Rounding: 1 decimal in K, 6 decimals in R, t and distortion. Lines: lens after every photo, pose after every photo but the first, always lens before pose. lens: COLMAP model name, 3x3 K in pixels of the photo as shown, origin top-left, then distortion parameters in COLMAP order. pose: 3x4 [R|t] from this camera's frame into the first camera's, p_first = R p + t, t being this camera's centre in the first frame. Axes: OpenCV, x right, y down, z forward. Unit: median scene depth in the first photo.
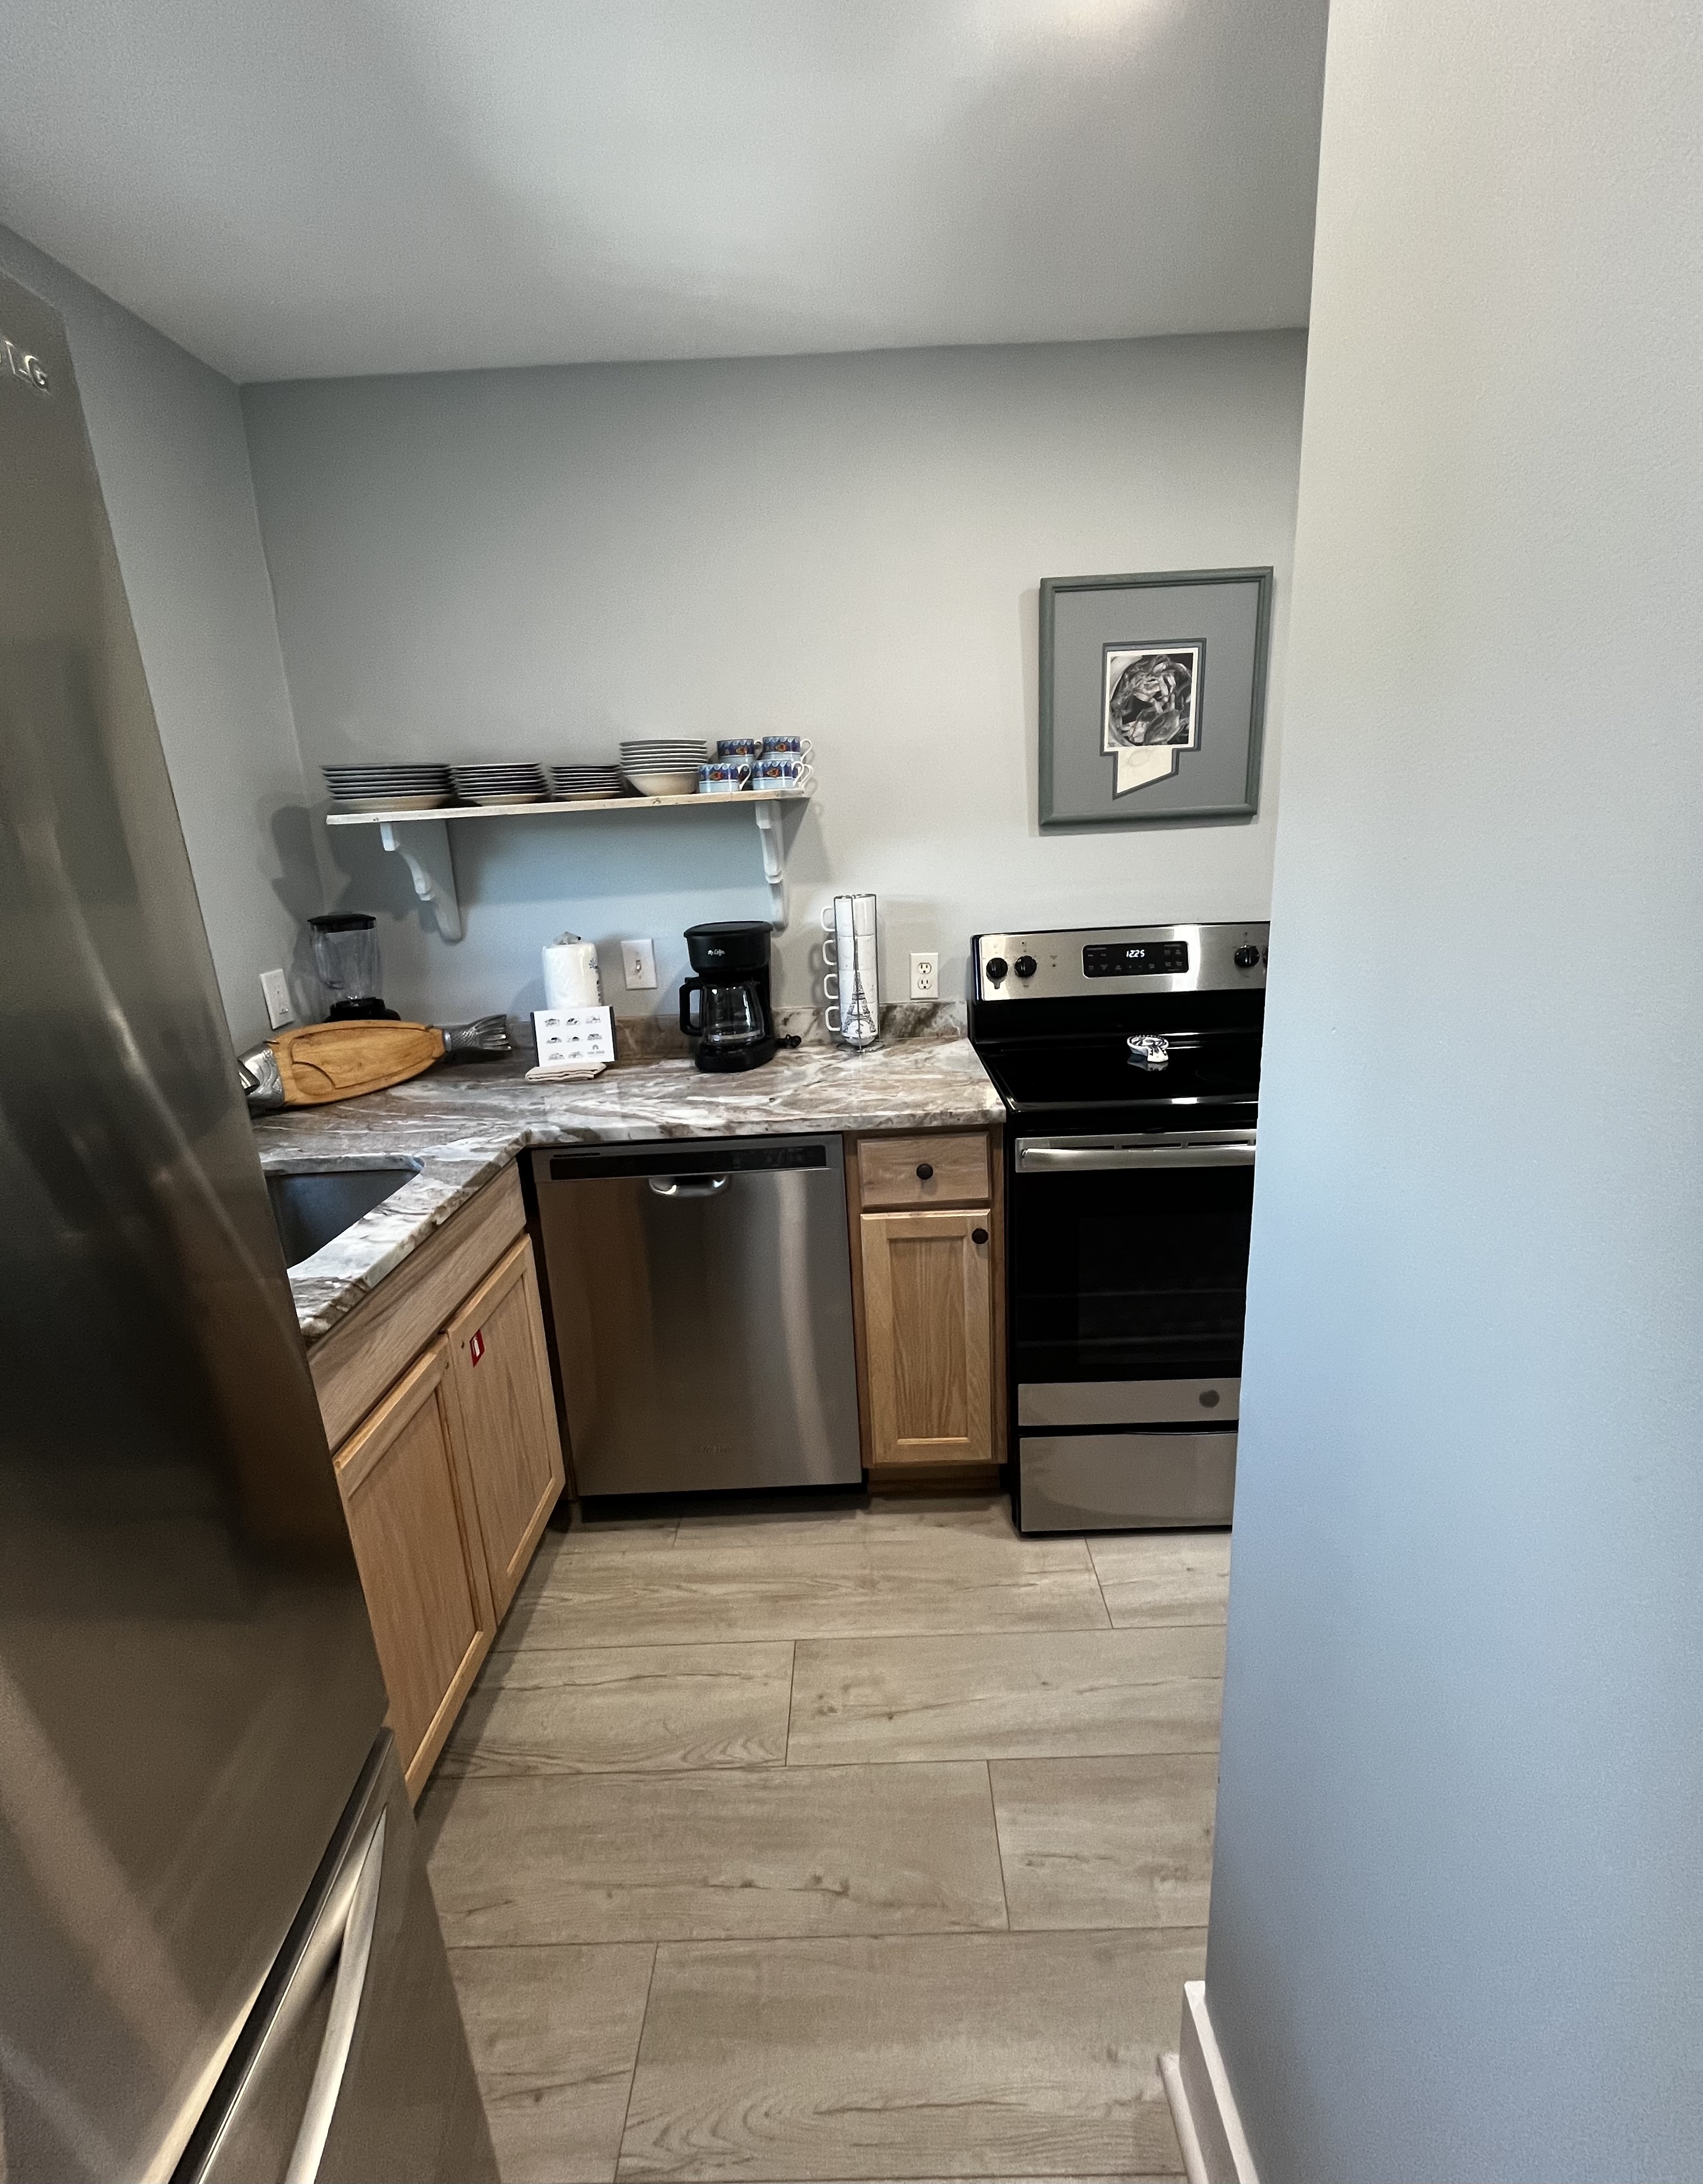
lens RADIAL K [[925.3, 0, 855.6], [0, 925.3, 1067.2], [0, 0, 1]] dist [-0.000478, -0.000076]
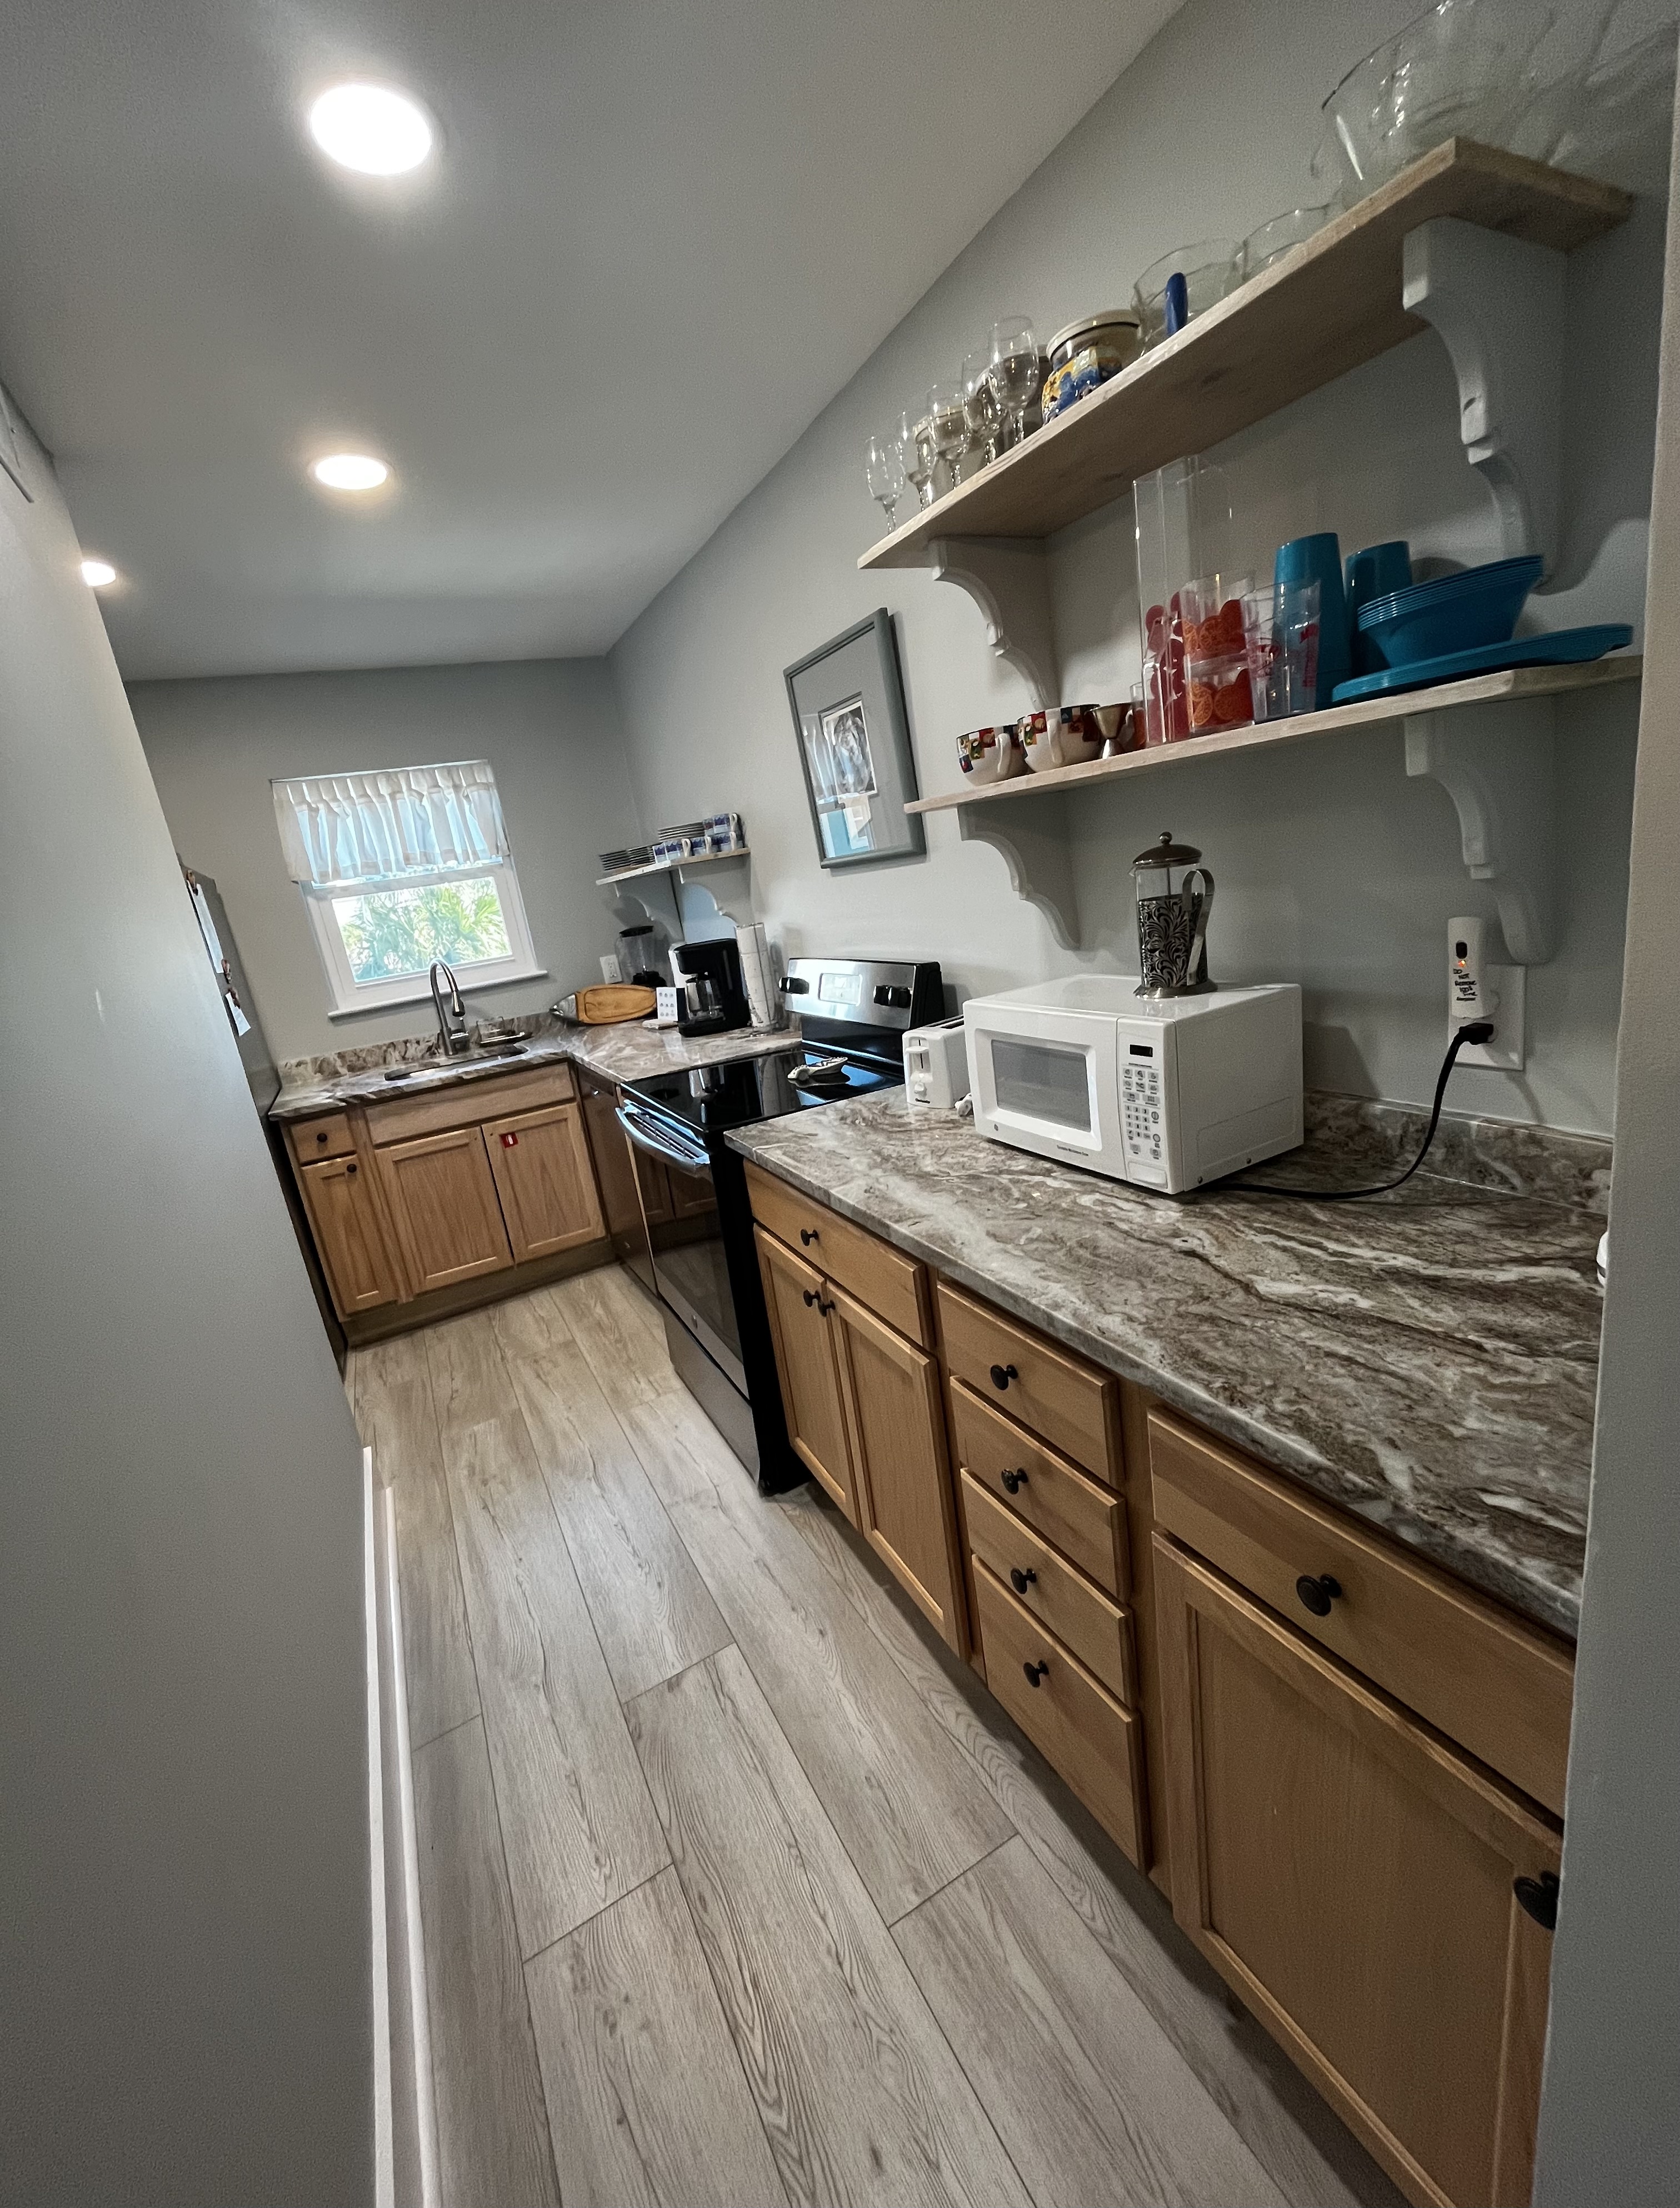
lens RADIAL K [[921.9, 0, 840.0], [0, 921.9, 1104.0], [0, 0, 1]] dist [-0.000286, -0.000093]
pose [[0.470320, 0.200809, -0.859345, 1.365009], [-0.079140, 0.979441, 0.185559, -0.195439], [0.878940, -0.019263, 0.476543, 0.468825]]
